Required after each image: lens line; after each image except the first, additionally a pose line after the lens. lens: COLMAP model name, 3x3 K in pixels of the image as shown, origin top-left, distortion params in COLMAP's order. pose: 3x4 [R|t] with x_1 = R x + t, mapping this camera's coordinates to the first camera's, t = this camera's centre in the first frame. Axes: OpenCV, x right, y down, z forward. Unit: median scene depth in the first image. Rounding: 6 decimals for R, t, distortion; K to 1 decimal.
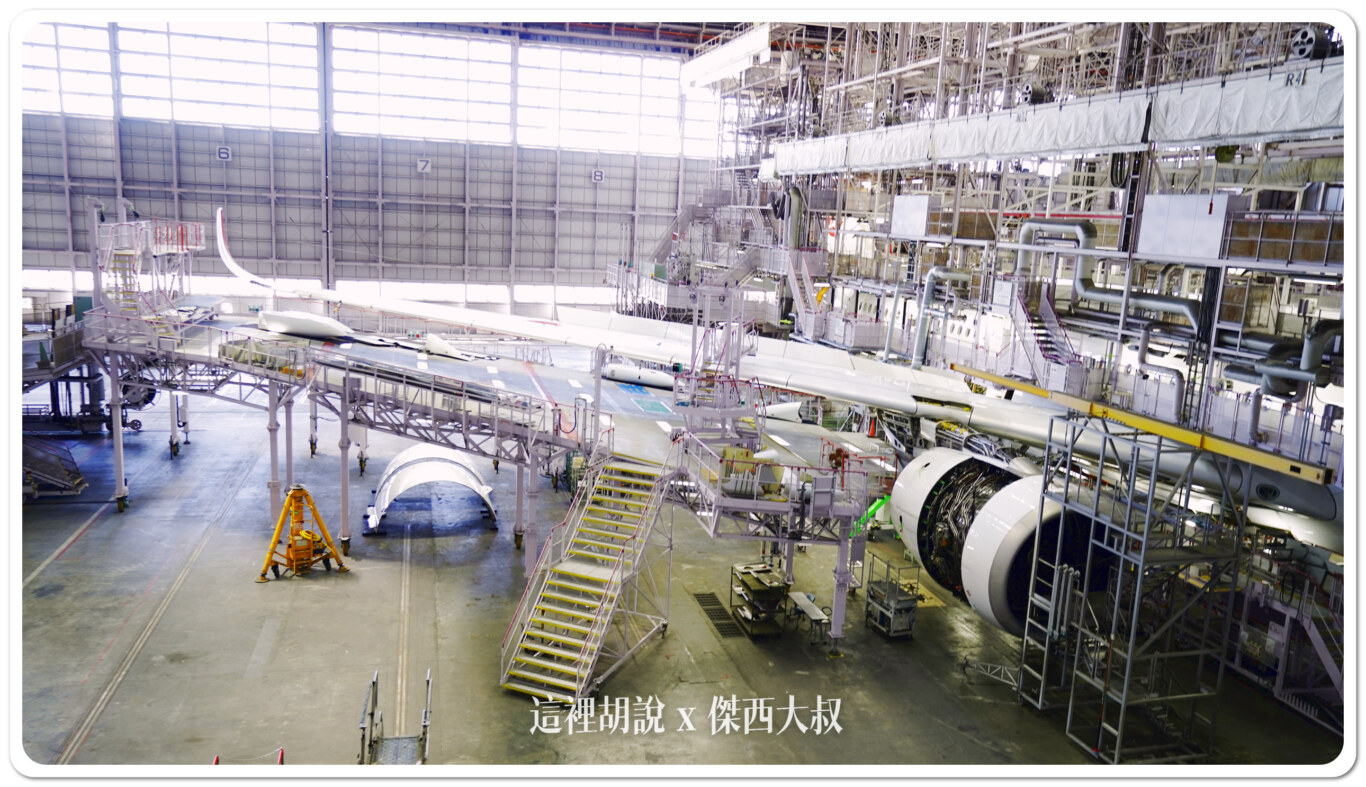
lens RADIAL K [[985.6, 0, 683.0], [0, 985.6, 393.5], [0, 0, 1]] dist [0.023710, 0.000798]
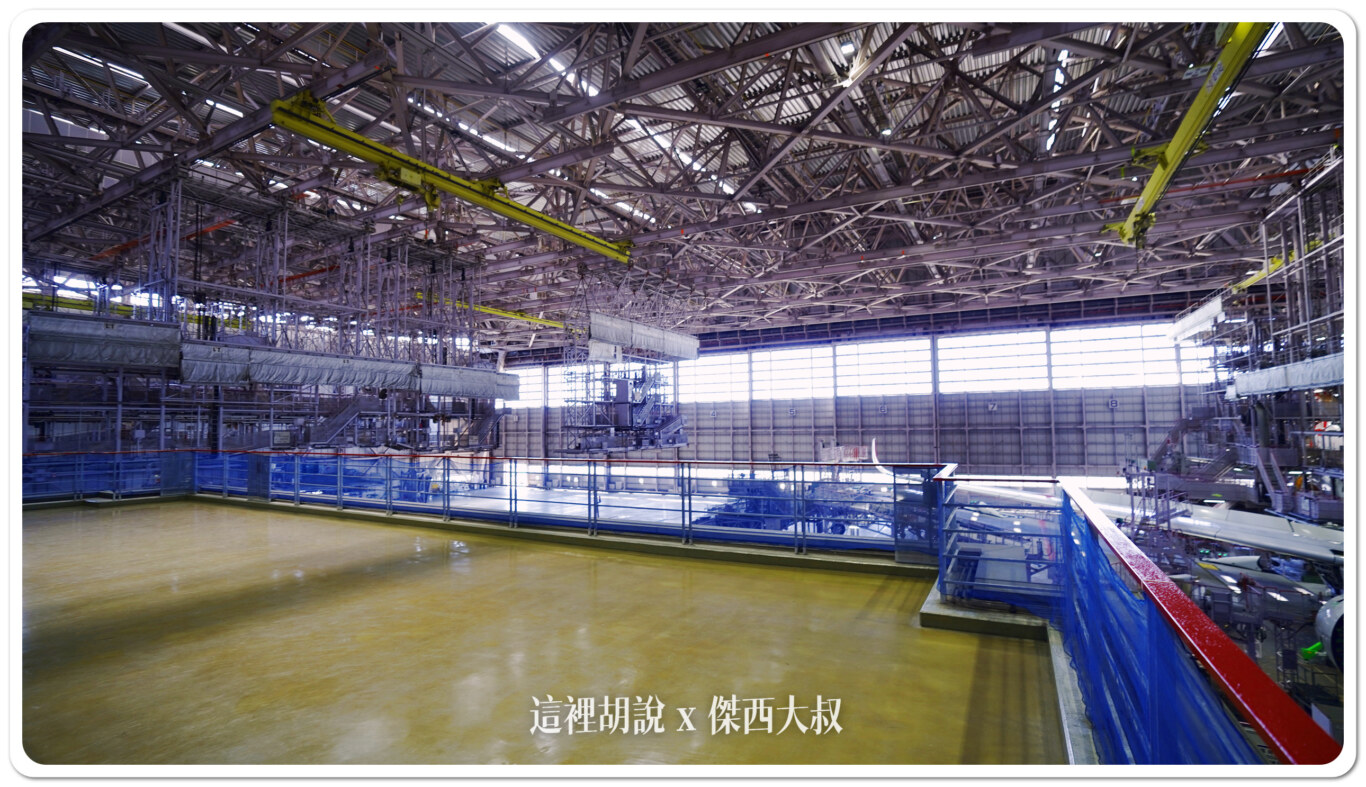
lens RADIAL K [[605.3, 0, 683.0], [0, 605.3, 393.5], [0, 0, 1]] dist [-0.000986, -0.000071]
pose [[0.722454, -0.100680, -0.684049, 0.072554], [-0.073073, 0.972683, -0.220338, 0.017370], [0.687547, 0.209170, 0.695361, -0.103485]]
